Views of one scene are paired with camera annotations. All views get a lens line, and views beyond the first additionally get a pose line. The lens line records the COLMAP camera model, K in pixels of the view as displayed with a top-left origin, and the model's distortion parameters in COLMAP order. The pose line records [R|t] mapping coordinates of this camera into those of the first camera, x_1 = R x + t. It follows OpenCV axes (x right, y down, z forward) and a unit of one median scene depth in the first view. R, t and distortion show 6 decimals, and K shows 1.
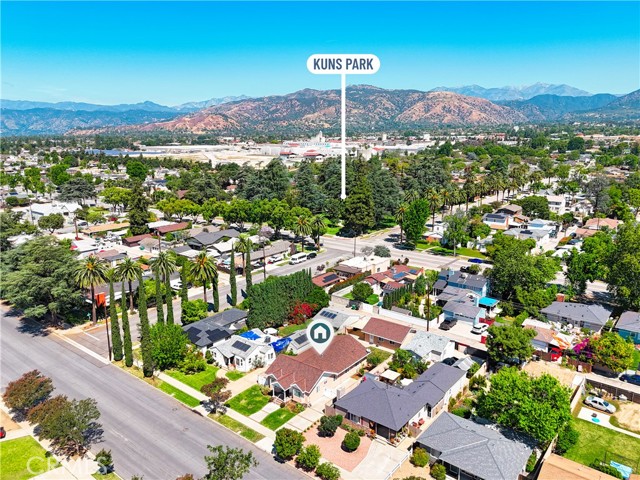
lens RADIAL K [[459.0, 0, 303.0], [0, 459.0, 239.7], [0, 0, 1]] dist [0.047965, -0.000828]
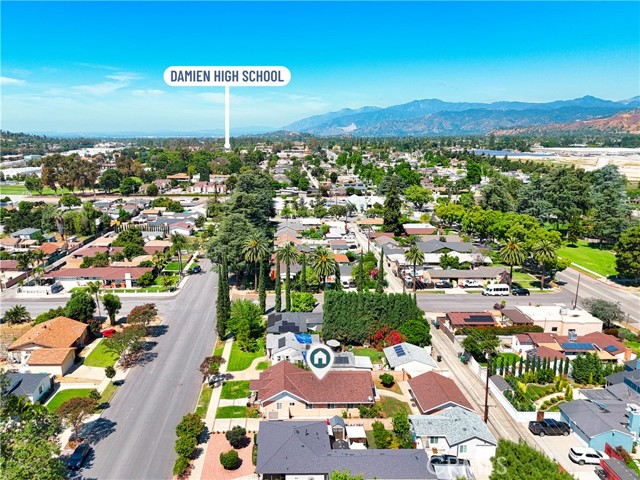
lens RADIAL K [[459.0, 0, 303.0], [0, 459.0, 239.7], [0, 0, 1]] dist [0.047965, -0.000828]
pose [[0.674023, 0.180018, -0.716440, 0.516118], [-0.179481, 0.980699, 0.077562, -0.077847], [0.716575, 0.076309, 0.693323, 0.243806]]
